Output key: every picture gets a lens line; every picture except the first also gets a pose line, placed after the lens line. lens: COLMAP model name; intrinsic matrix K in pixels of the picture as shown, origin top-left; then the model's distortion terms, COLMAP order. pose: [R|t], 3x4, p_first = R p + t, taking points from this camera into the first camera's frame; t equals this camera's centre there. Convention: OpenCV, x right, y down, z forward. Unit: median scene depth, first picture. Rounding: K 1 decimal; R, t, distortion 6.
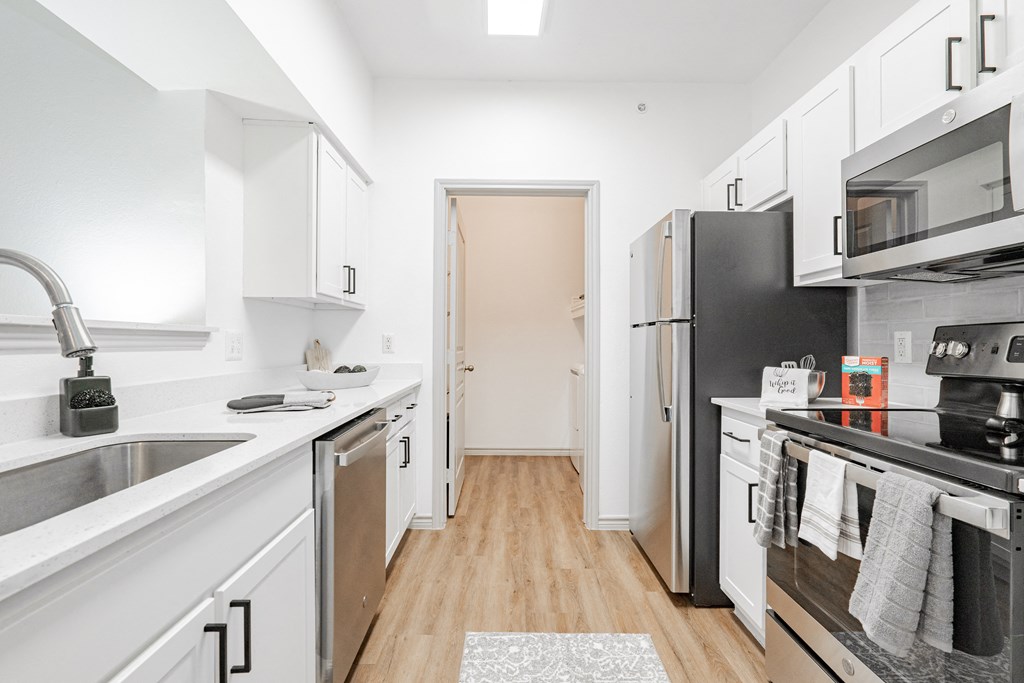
lens RADIAL K [[462.3, 0, 510.8], [0, 462.3, 343.1], [0, 0, 1]] dist [-0.006161, 0.002445]
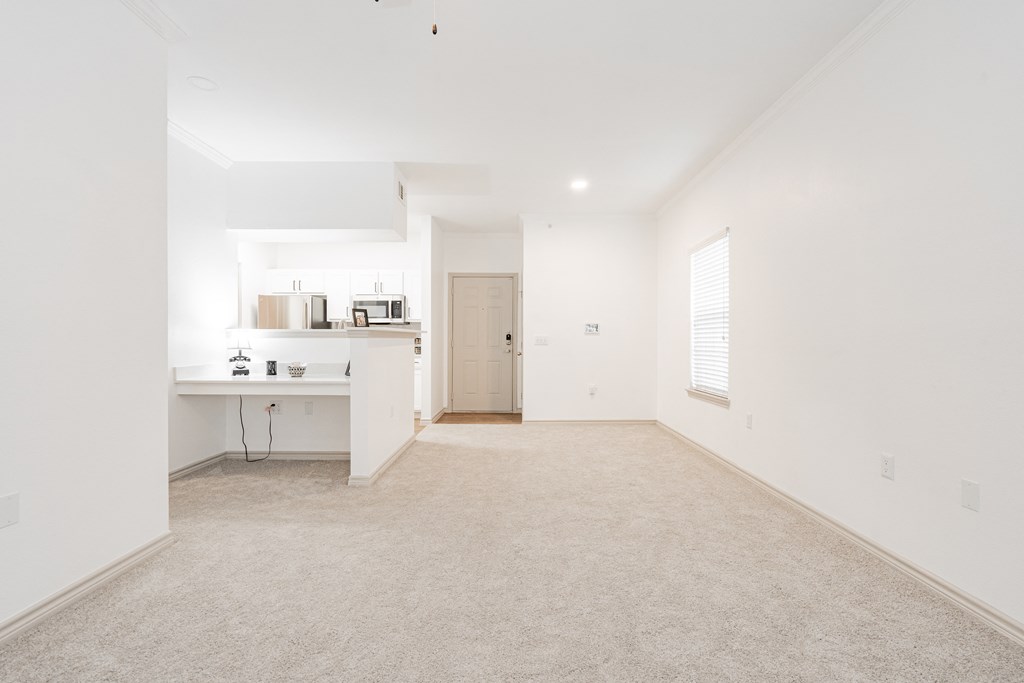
lens RADIAL K [[462.3, 0, 513.0], [0, 462.3, 342.9], [0, 0, 1]] dist [-0.006161, 0.002445]
pose [[0.022277, -0.007283, 0.999725, -2.750247], [-0.001253, 0.999972, 0.007312, 0.014436], [-0.999751, -0.001415, 0.022267, -0.469117]]
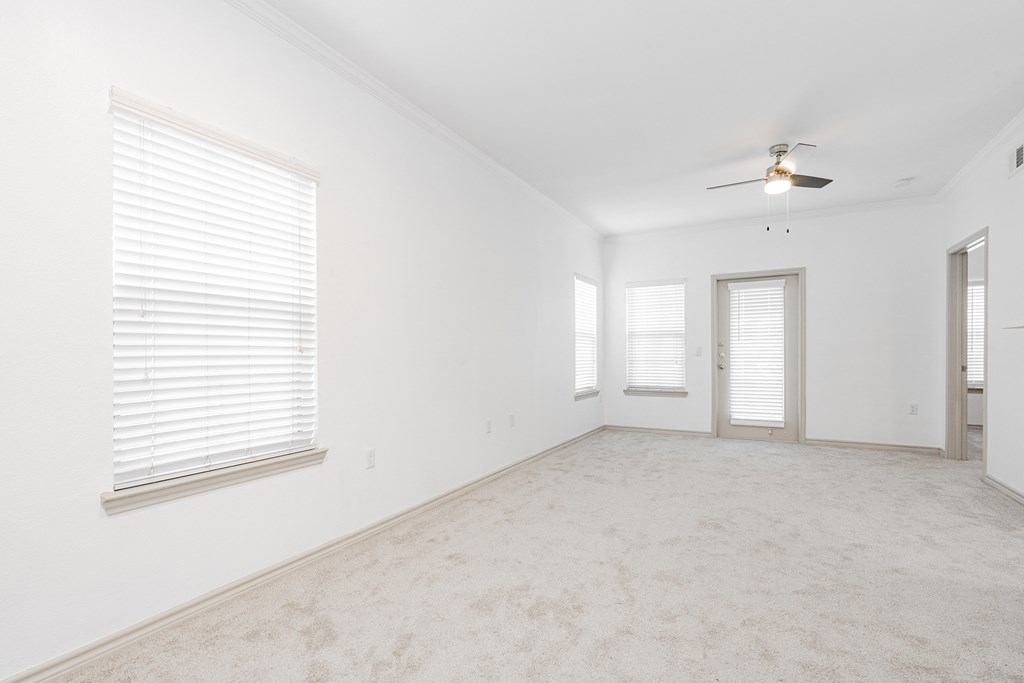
lens RADIAL K [[462.3, 0, 506.0], [0, 462.3, 359.0], [0, 0, 1]] dist [-0.006161, 0.002445]
pose [[-0.497321, 0.009627, -0.867513, 0.077195], [0.004145, 0.999953, 0.008720, 0.022296], [0.867557, 0.000741, -0.497338, -0.310999]]
